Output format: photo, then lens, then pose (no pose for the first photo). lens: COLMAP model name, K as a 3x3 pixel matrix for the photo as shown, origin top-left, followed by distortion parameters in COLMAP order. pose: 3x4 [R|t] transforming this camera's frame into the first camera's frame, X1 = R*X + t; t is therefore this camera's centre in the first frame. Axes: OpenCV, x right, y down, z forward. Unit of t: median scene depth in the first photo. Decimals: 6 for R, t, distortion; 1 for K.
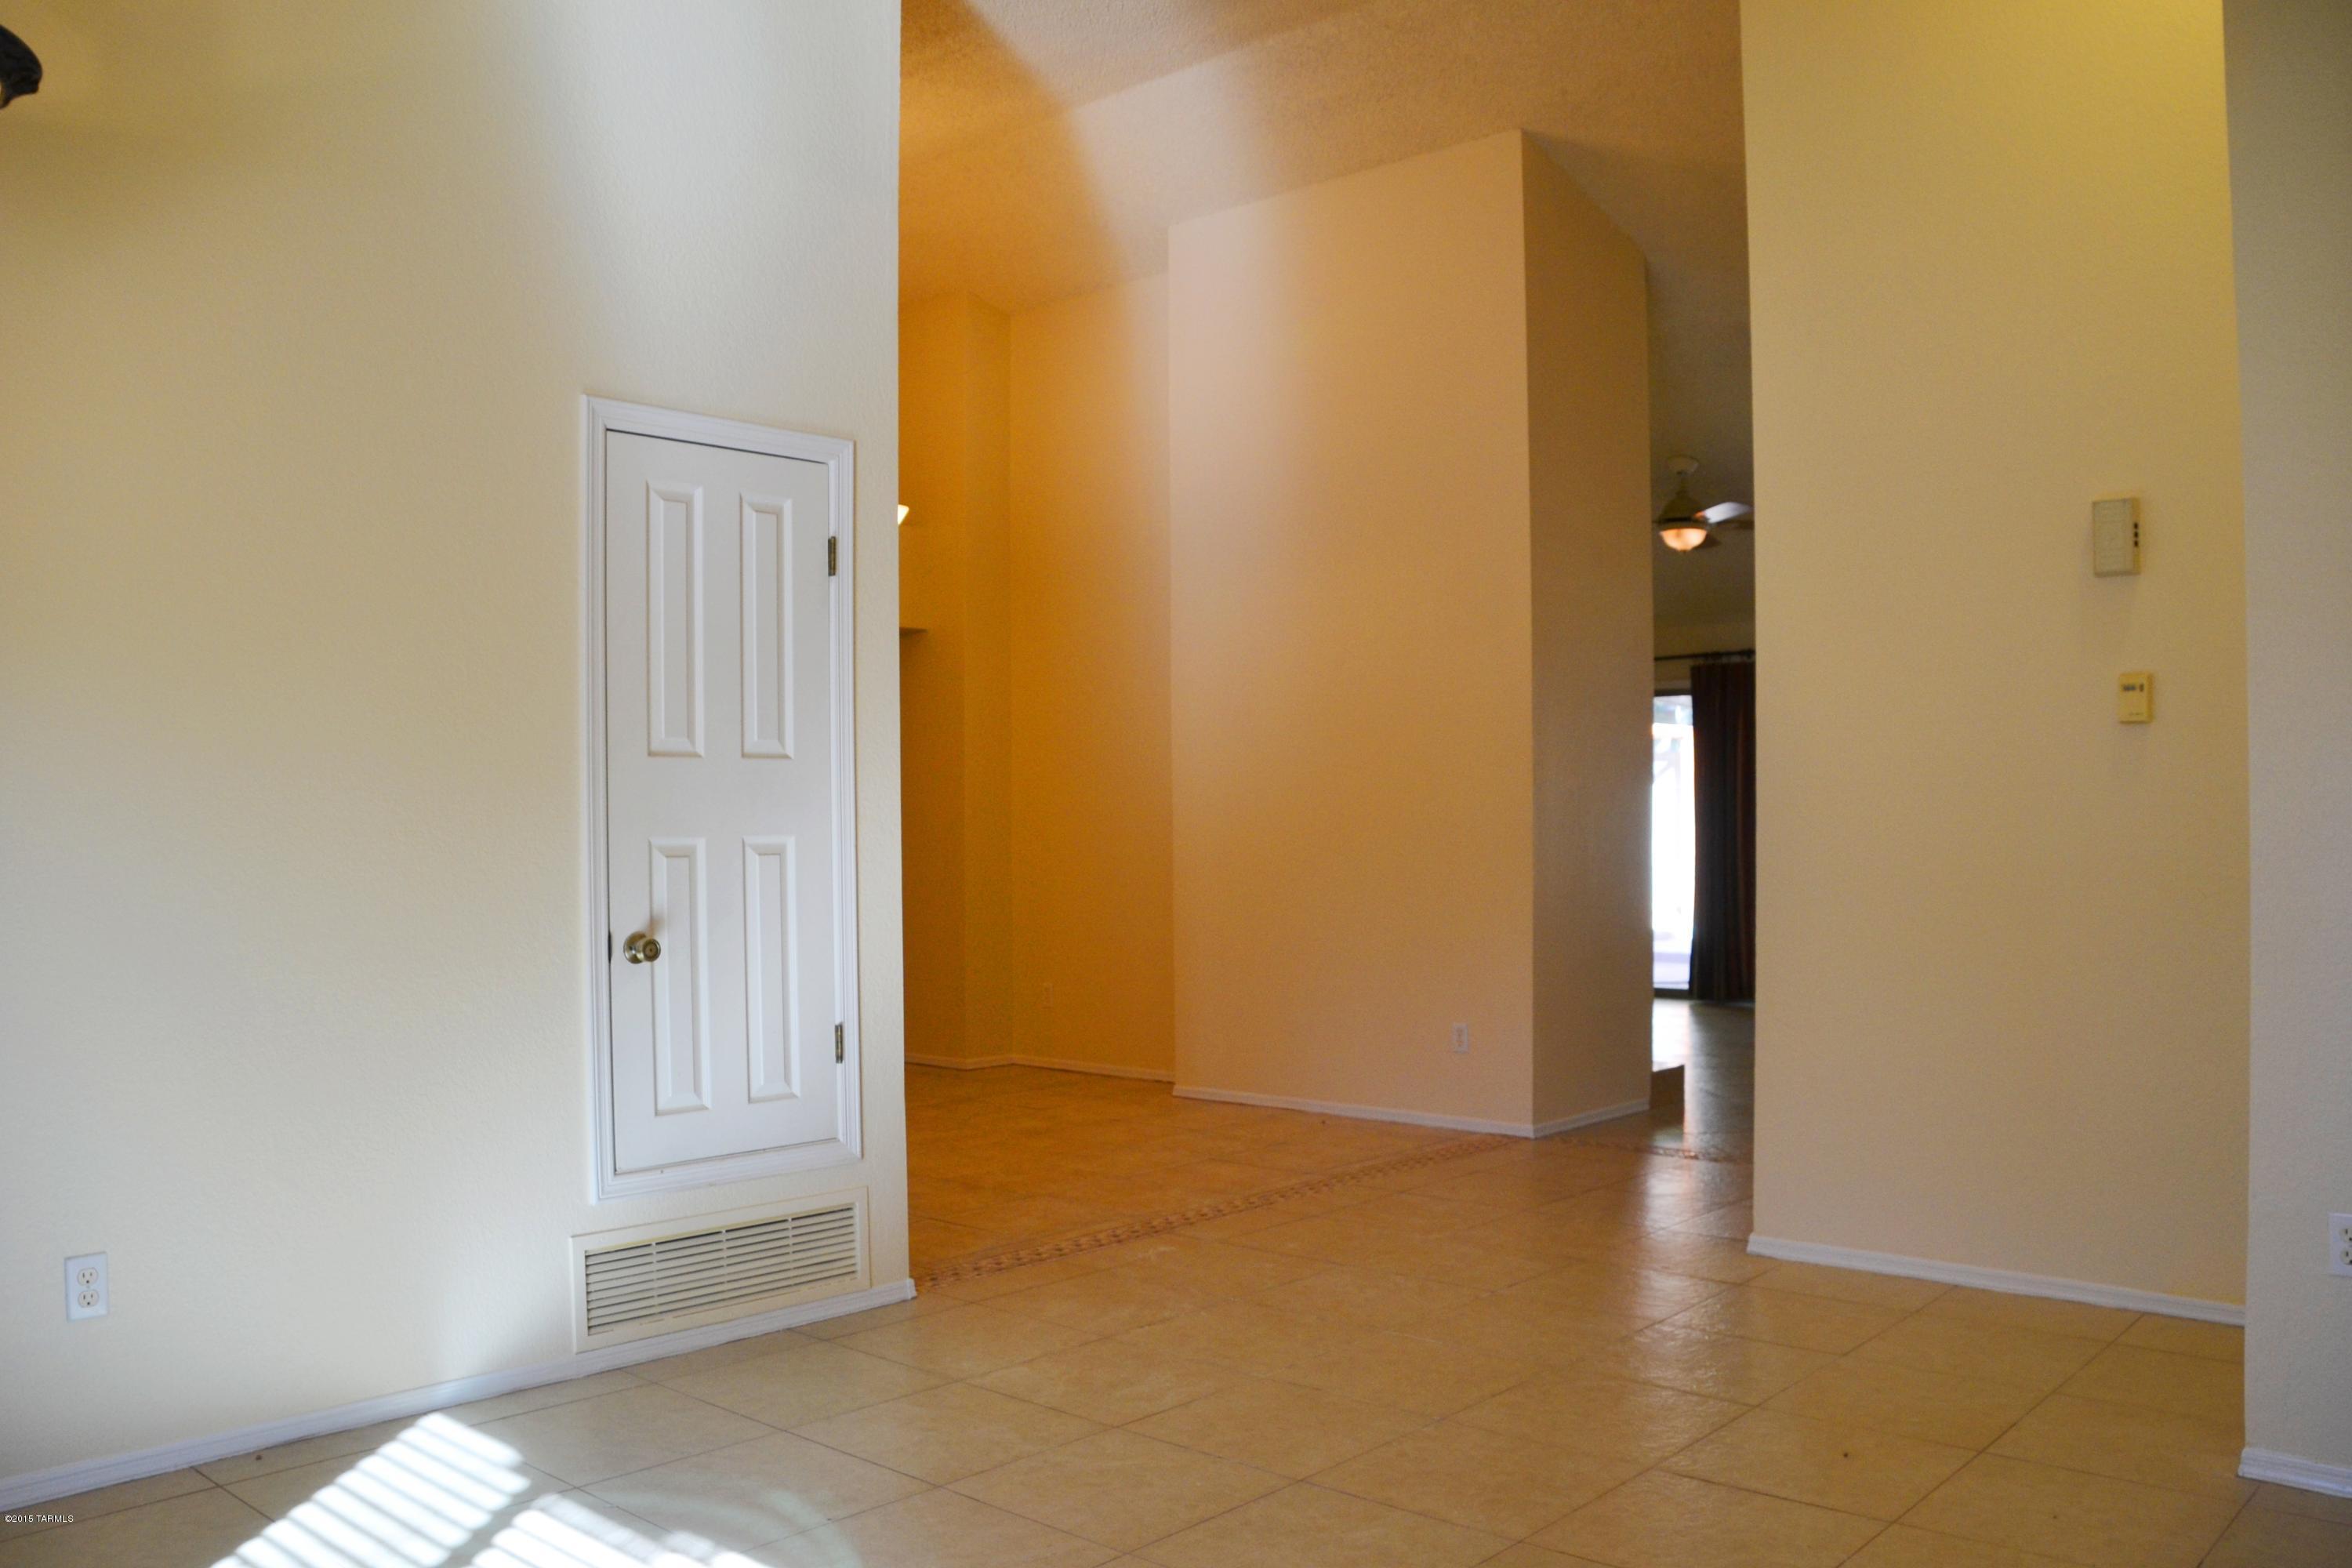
lens RADIAL K [[1914.2, 0, 1186.0], [0, 1914.2, 807.3], [0, 0, 1]] dist [-0.167975, 0.123528]
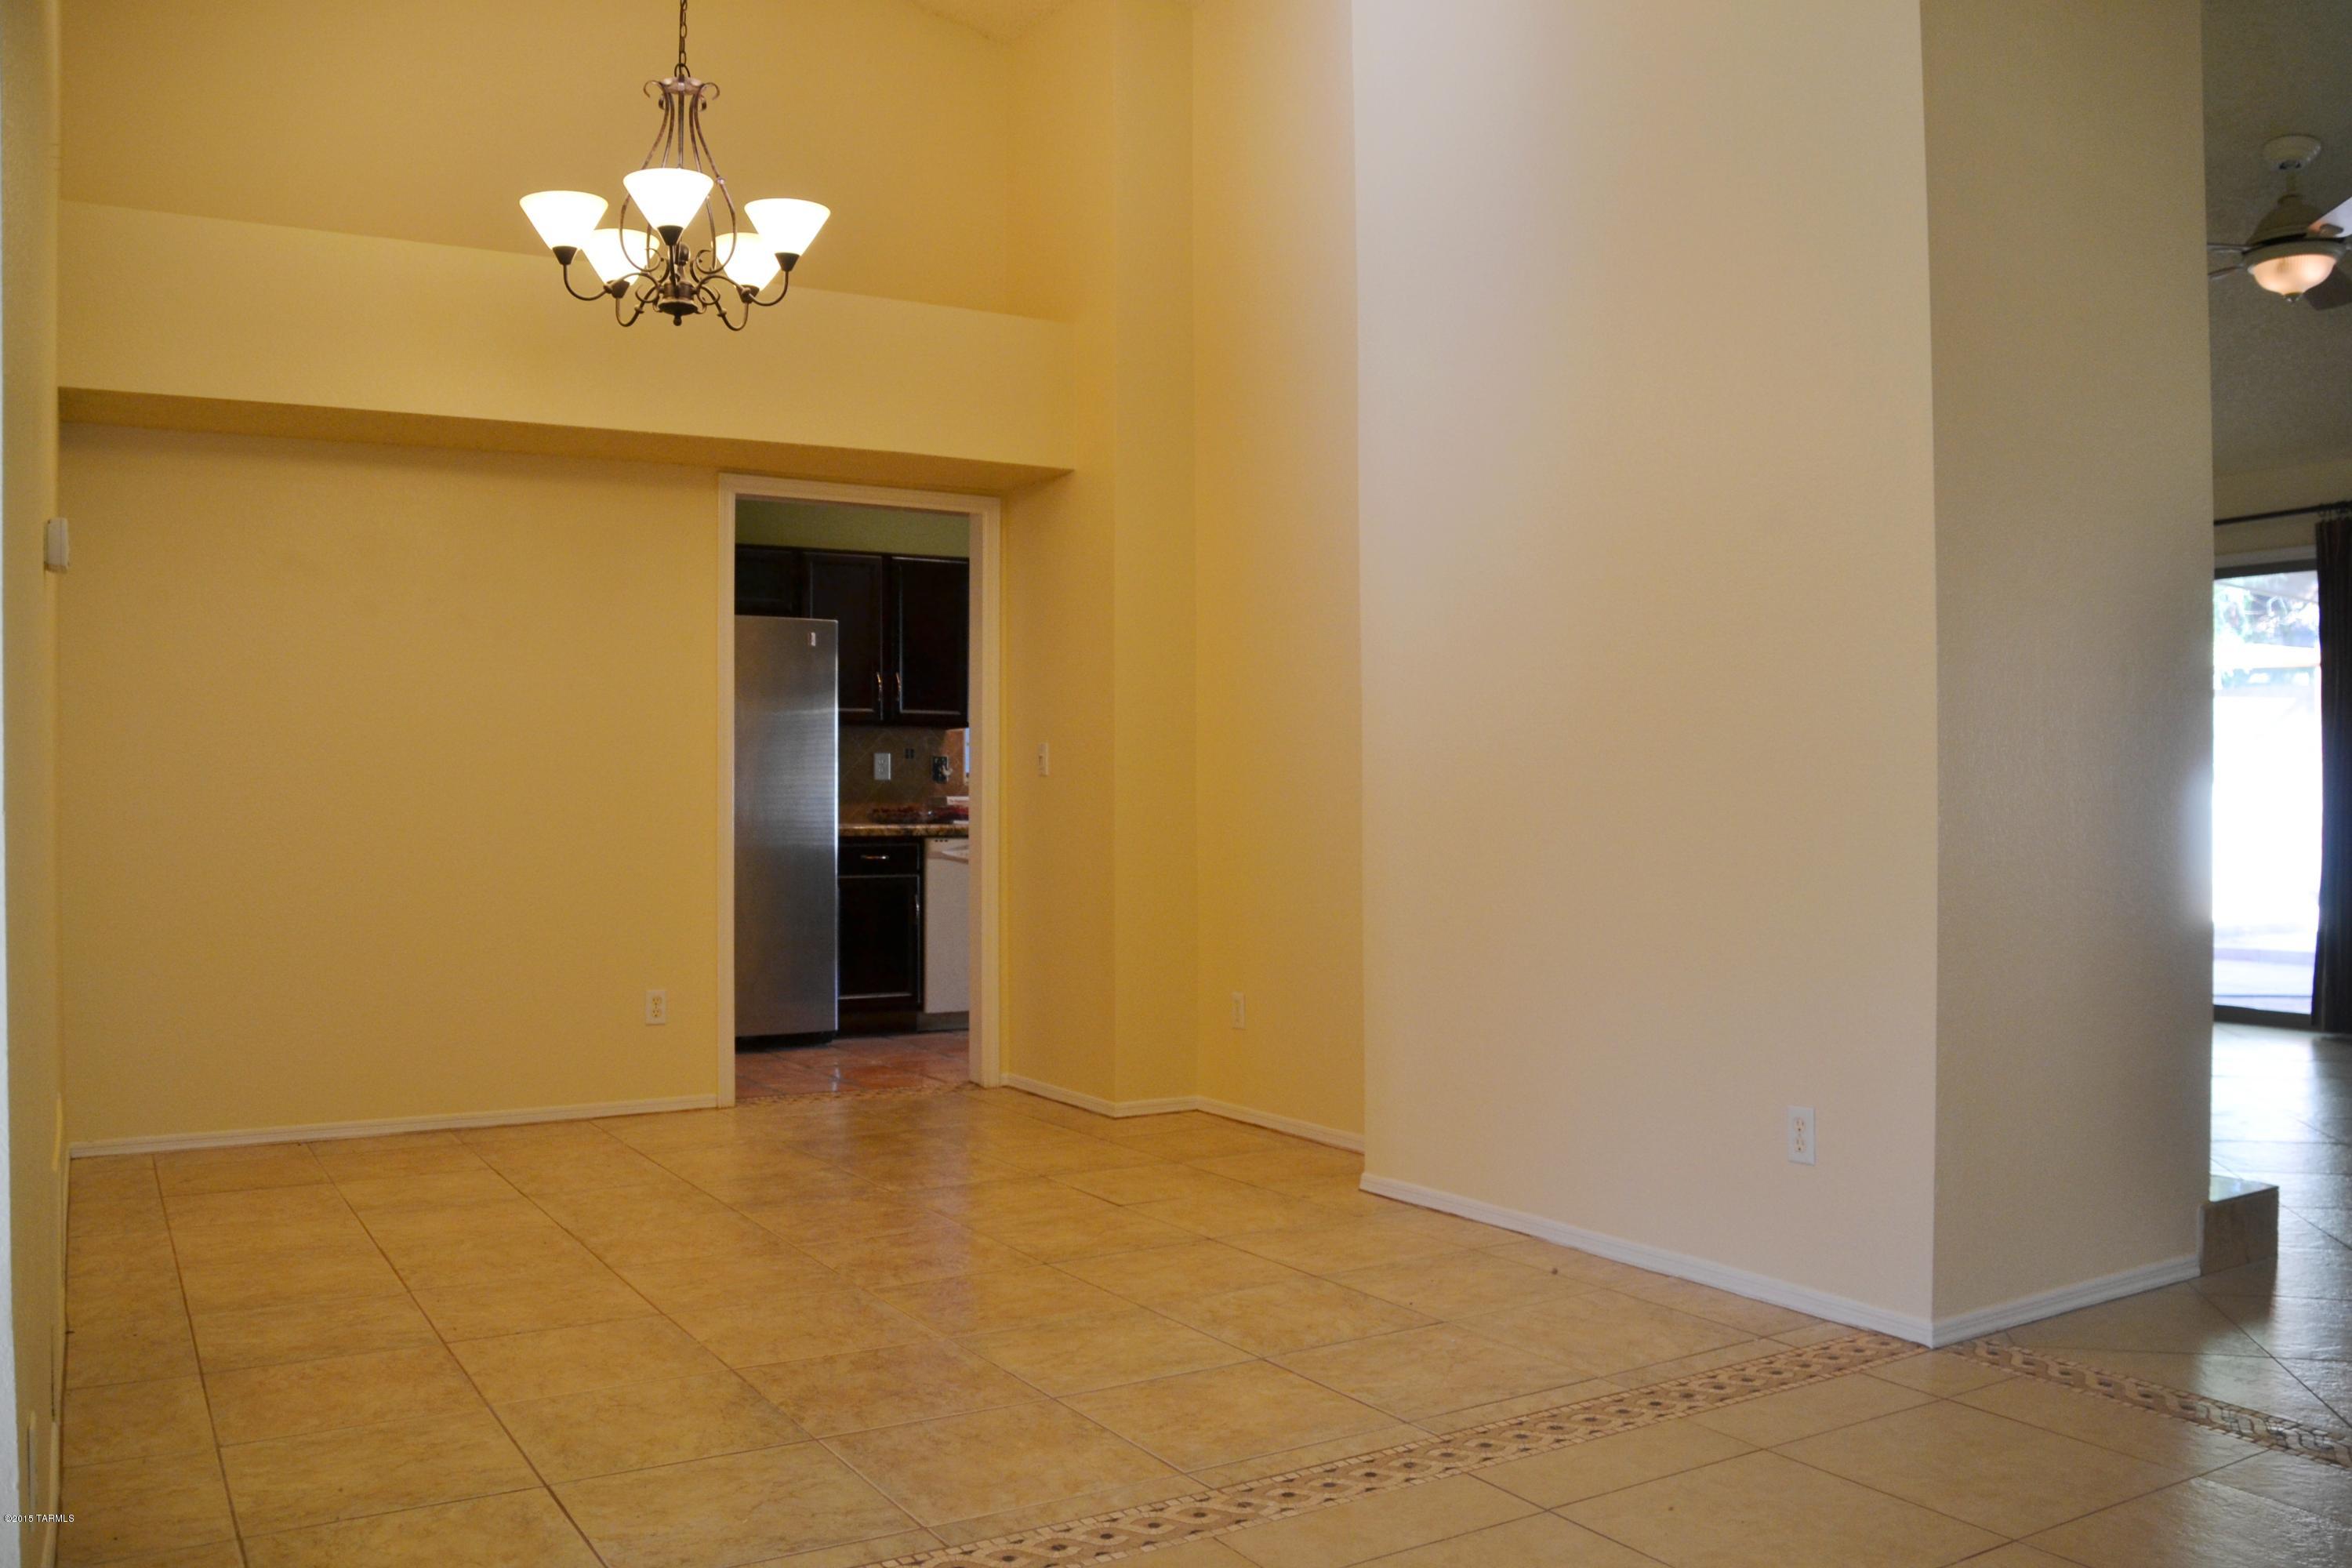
lens RADIAL K [[1941.2, 0, 1129.1], [0, 1941.2, 797.9], [0, 0, 1]] dist [-0.146154, 0.090410]
pose [[0.949461, 0.003616, -0.313863, 0.132581], [-0.000494, 0.999950, 0.010026, 0.022388], [0.313884, -0.009364, 0.949415, 0.444382]]
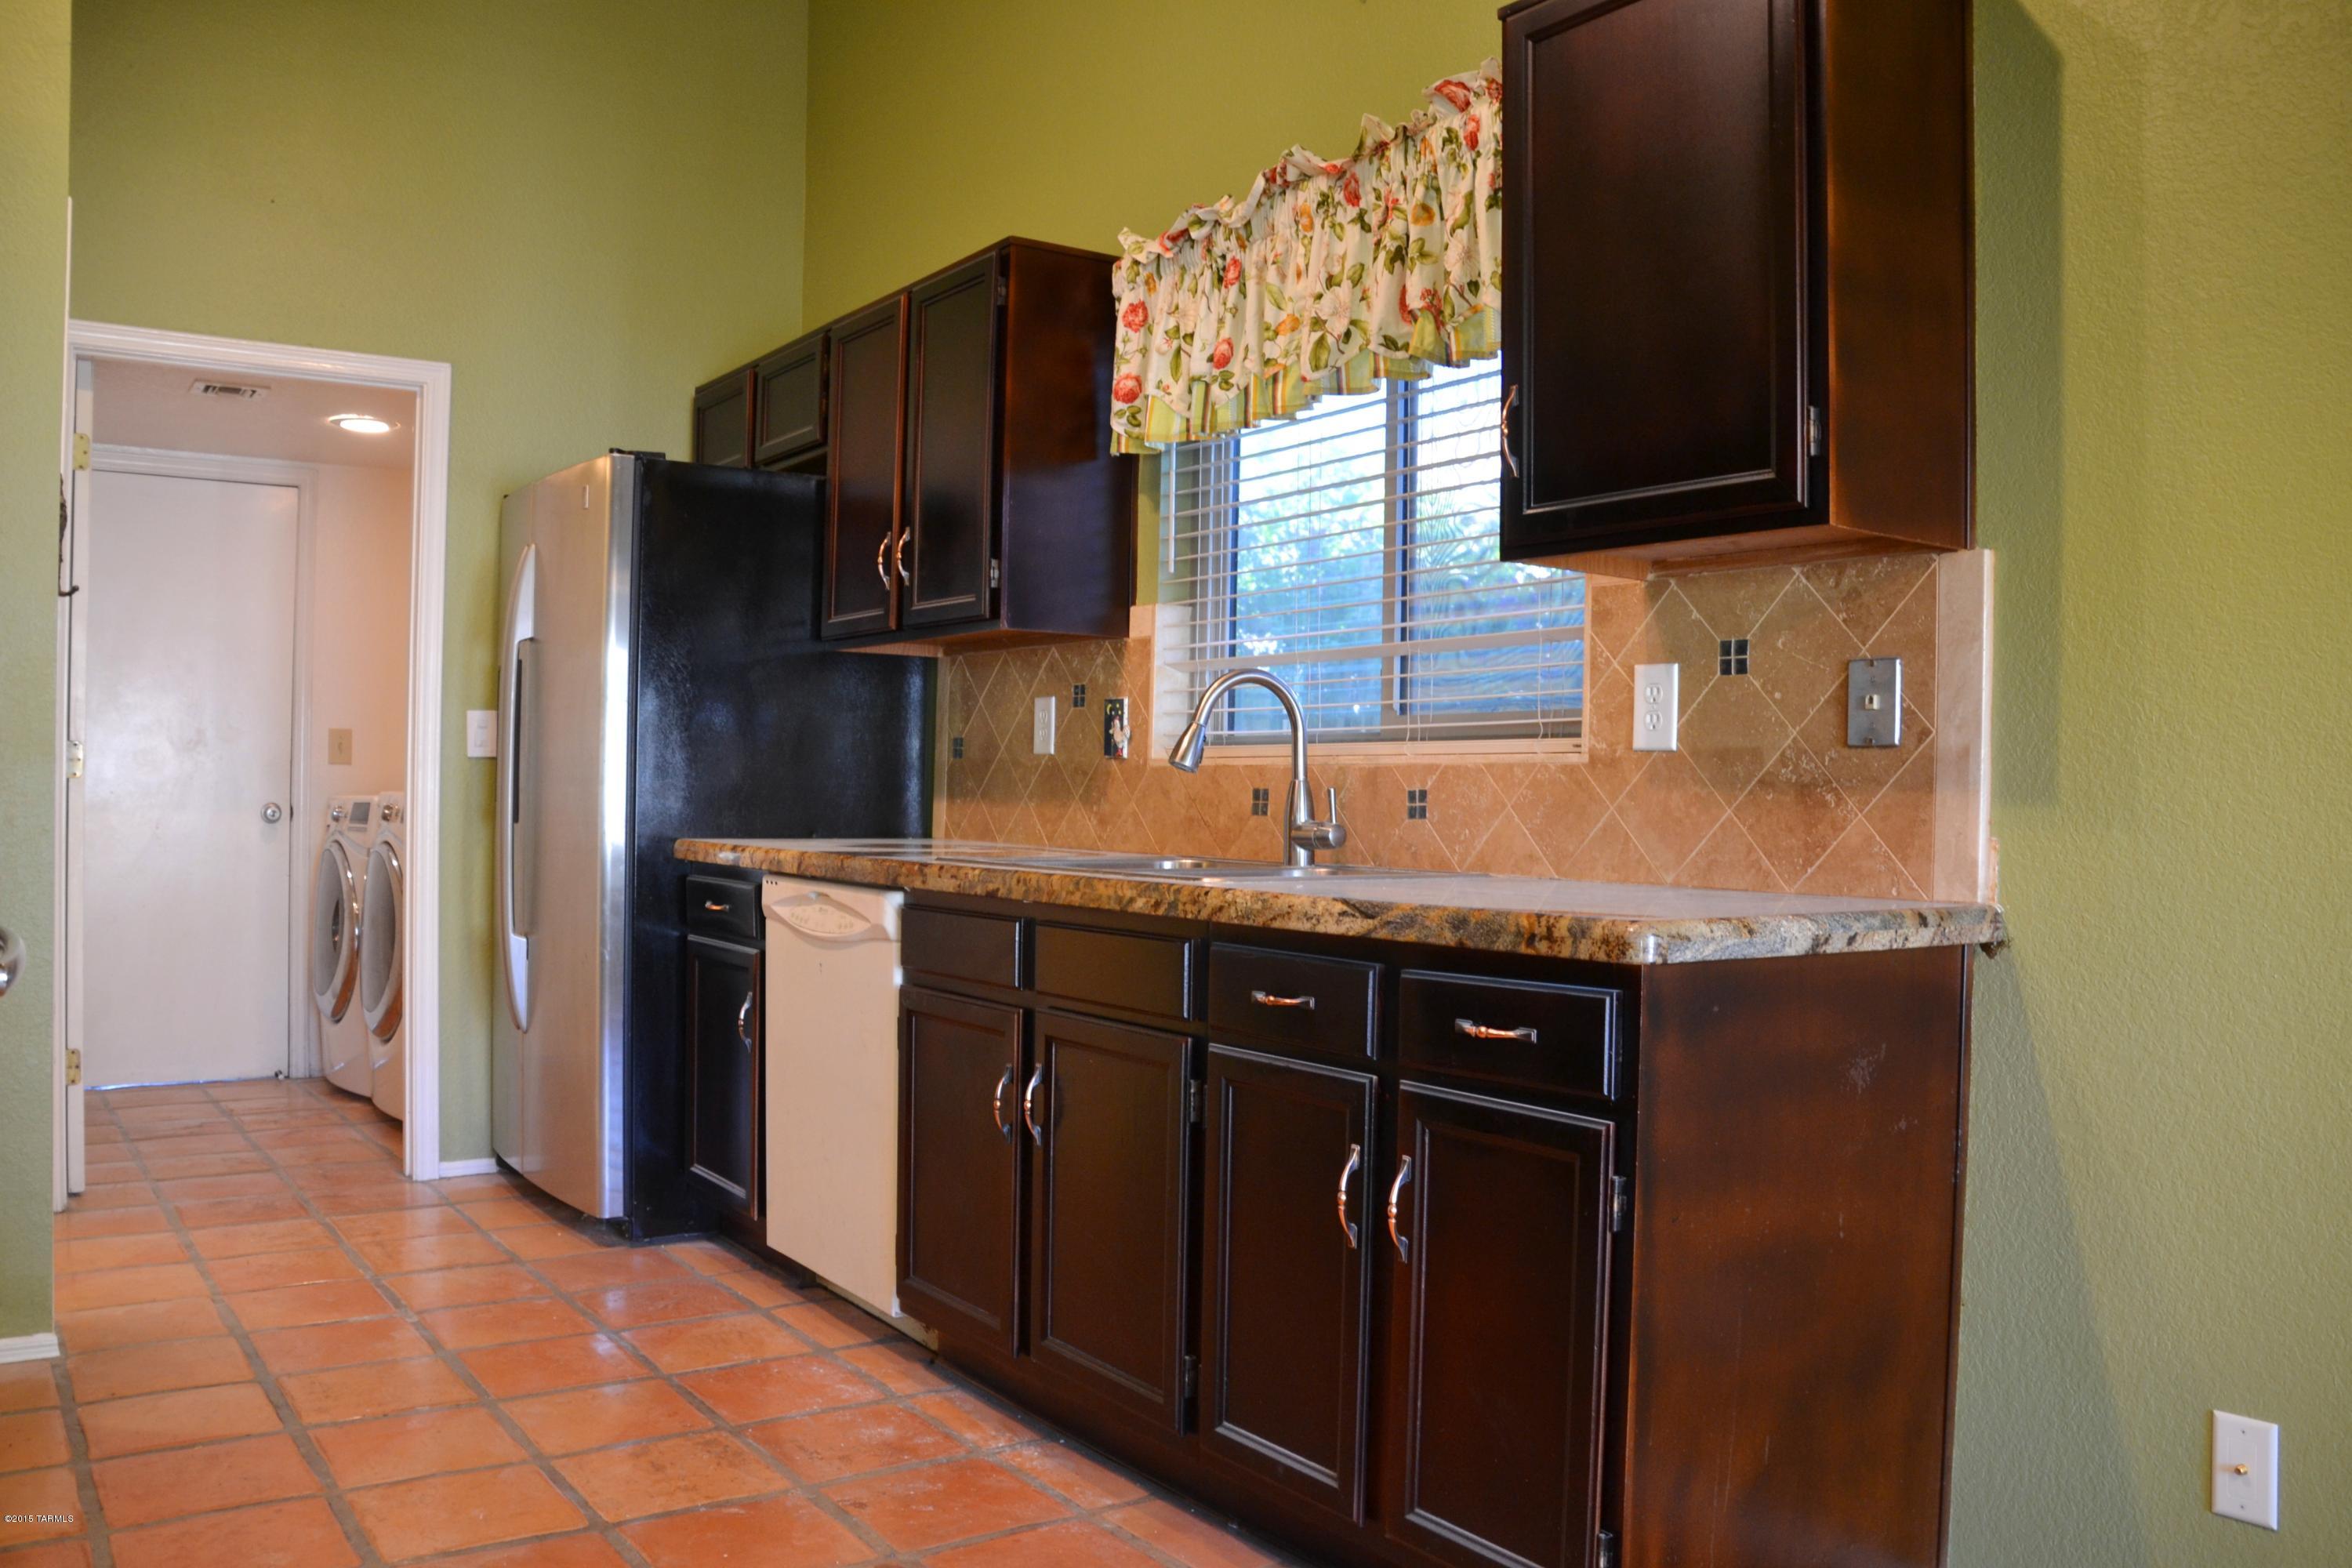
lens RADIAL K [[1914.2, 0, 1179.3], [0, 1914.2, 790.8], [0, 0, 1]] dist [-0.167975, 0.123528]
pose [[-0.229448, -0.001554, -0.973320, 0.144136], [0.003266, 0.999992, -0.002366, 0.036215], [0.973315, -0.003722, -0.229441, 1.810724]]
